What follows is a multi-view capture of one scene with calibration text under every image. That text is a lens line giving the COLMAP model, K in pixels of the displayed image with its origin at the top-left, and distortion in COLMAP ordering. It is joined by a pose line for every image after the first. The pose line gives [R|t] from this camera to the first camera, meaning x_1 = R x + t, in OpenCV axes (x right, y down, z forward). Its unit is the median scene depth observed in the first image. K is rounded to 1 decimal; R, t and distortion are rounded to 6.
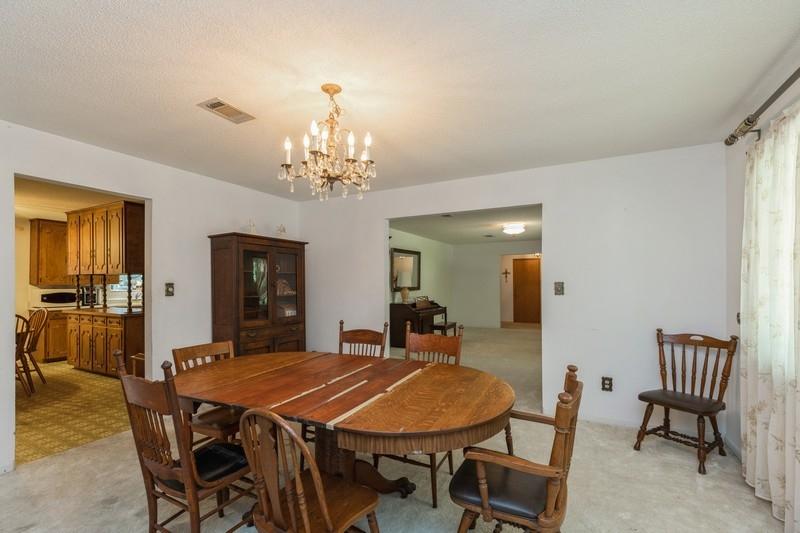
lens RADIAL K [[362.1, 0, 400.1], [0, 362.1, 279.9], [0, 0, 1]] dist [-0.000709, -0.000165]
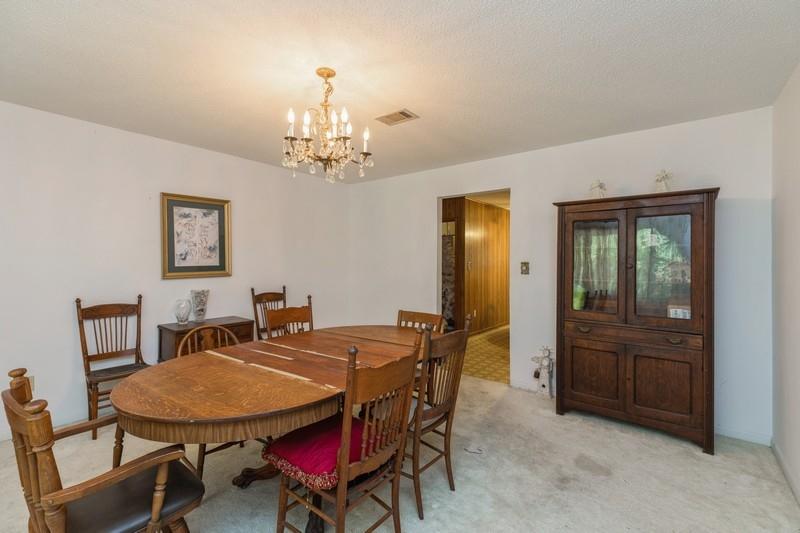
lens RADIAL K [[364.1, 0, 401.8], [0, 364.1, 257.2], [0, 0, 1]] dist [0.001656, 0.000157]
pose [[-0.199014, -0.007406, -0.979969, 0.671823], [0.003241, 0.999961, -0.008215, 0.005053], [0.979991, -0.004811, -0.198982, 1.210188]]
